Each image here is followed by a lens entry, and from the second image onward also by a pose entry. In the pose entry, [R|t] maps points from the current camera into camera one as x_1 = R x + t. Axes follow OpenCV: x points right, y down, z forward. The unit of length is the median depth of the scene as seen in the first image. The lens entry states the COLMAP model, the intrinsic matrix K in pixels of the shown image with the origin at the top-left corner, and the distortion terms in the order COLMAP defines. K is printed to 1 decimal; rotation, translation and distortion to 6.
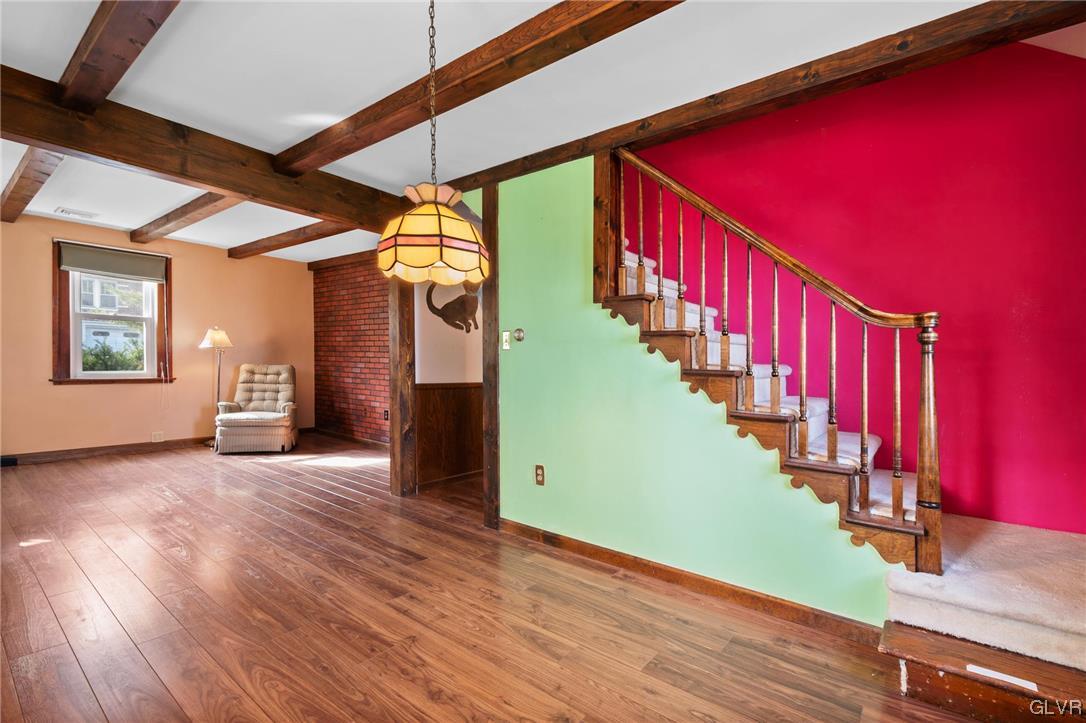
lens RADIAL K [[489.7, 0, 541.4], [0, 489.7, 370.3], [0, 0, 1]] dist [0.002351, 0.000096]
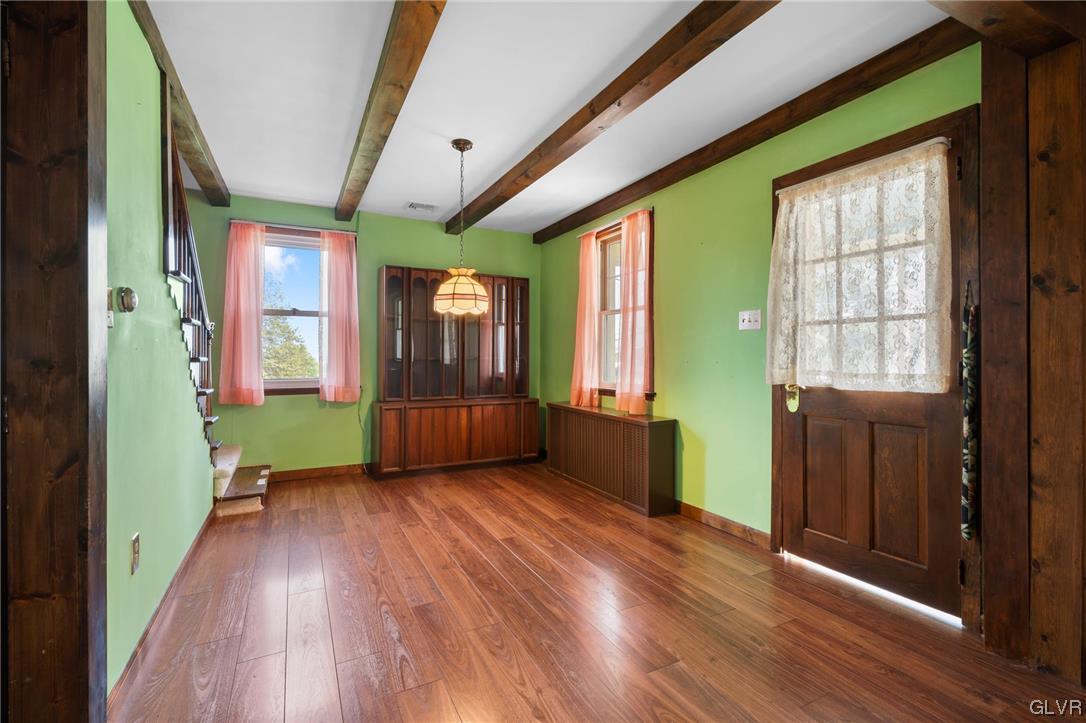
lens RADIAL K [[493.0, 0, 544.1], [0, 493.0, 352.0], [0, 0, 1]] dist [0.001294, -0.000008]
pose [[-0.908004, -0.015841, 0.418662, -0.621791], [-0.008719, 0.999783, 0.018919, -0.031057], [-0.418871, 0.013528, -0.907945, 1.236368]]
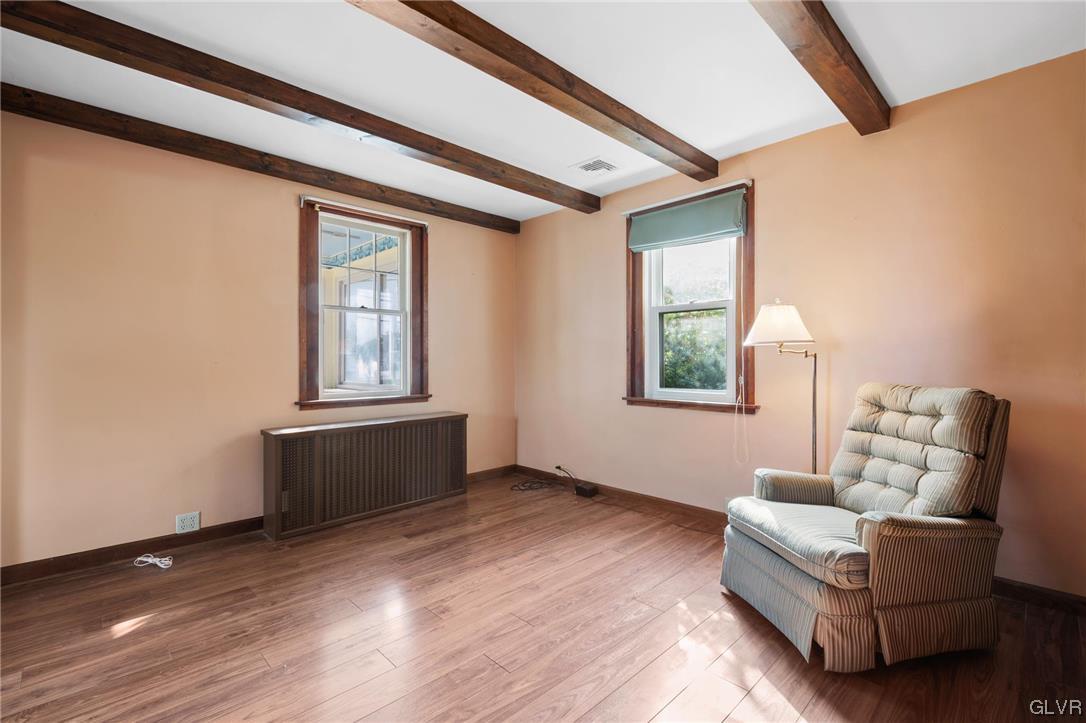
lens RADIAL K [[478.5, 0, 544.7], [0, 478.5, 385.7], [0, 0, 1]] dist [0.000137, -0.000122]
pose [[-0.139284, 0.026158, -0.989907, -0.348153], [-0.023028, 0.999295, 0.029646, -0.029121], [0.989985, 0.026925, -0.138583, 1.477187]]
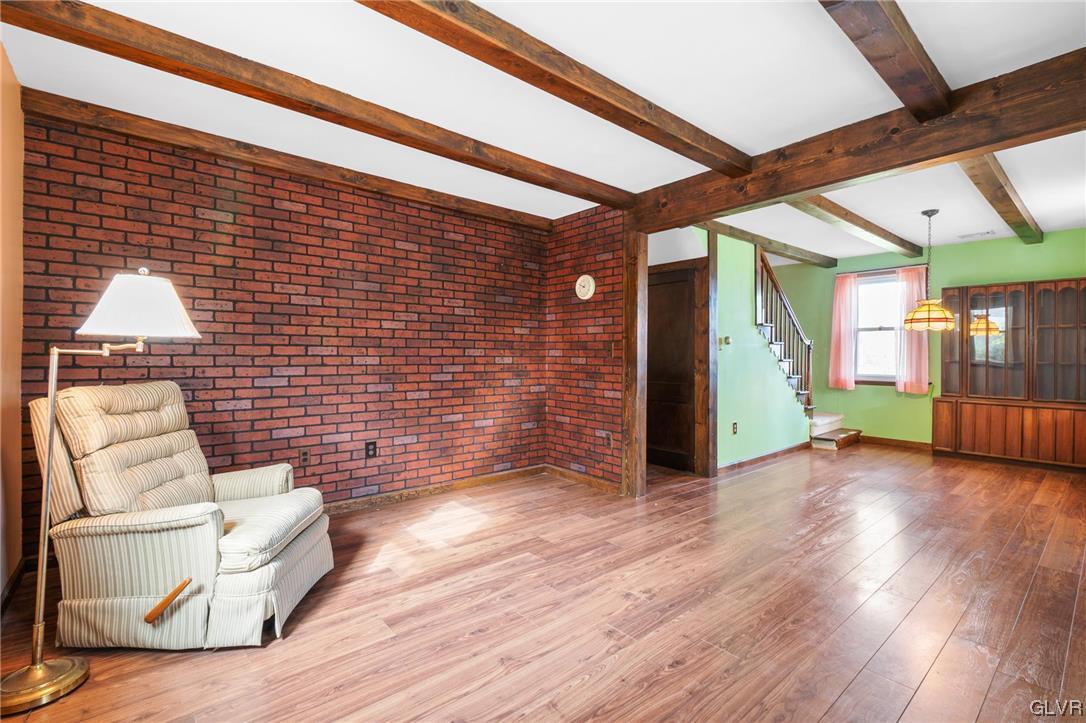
lens RADIAL K [[482.0, 0, 544.7], [0, 482.0, 355.5], [0, 0, 1]] dist [-0.000646, -0.000662]
pose [[0.199849, -0.020605, 0.979610, -1.569441], [0.018775, 0.999676, 0.017196, -0.059613], [-0.979647, 0.014956, 0.200172, 1.213708]]
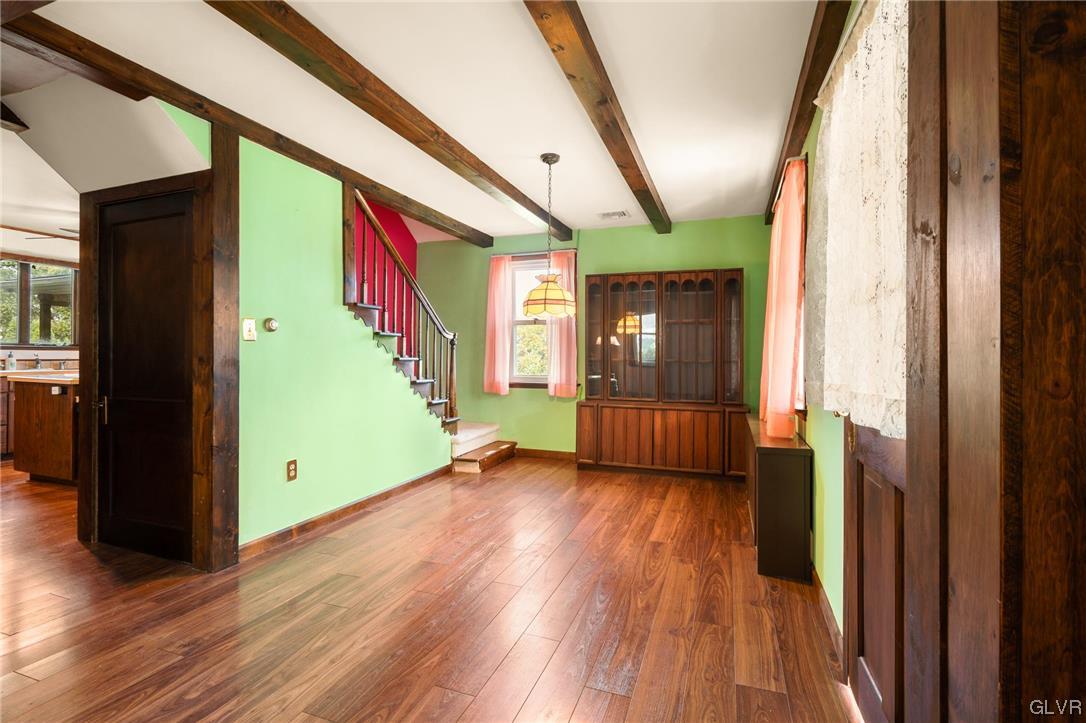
lens RADIAL K [[482.0, 0, 544.7], [0, 482.0, 355.5], [0, 0, 1]] dist [-0.000646, -0.000662]
pose [[-0.304767, -0.017571, 0.952265, -1.002941], [0.008974, 0.999732, 0.021320, -0.028992], [-0.952385, 0.015043, -0.304527, 0.760412]]
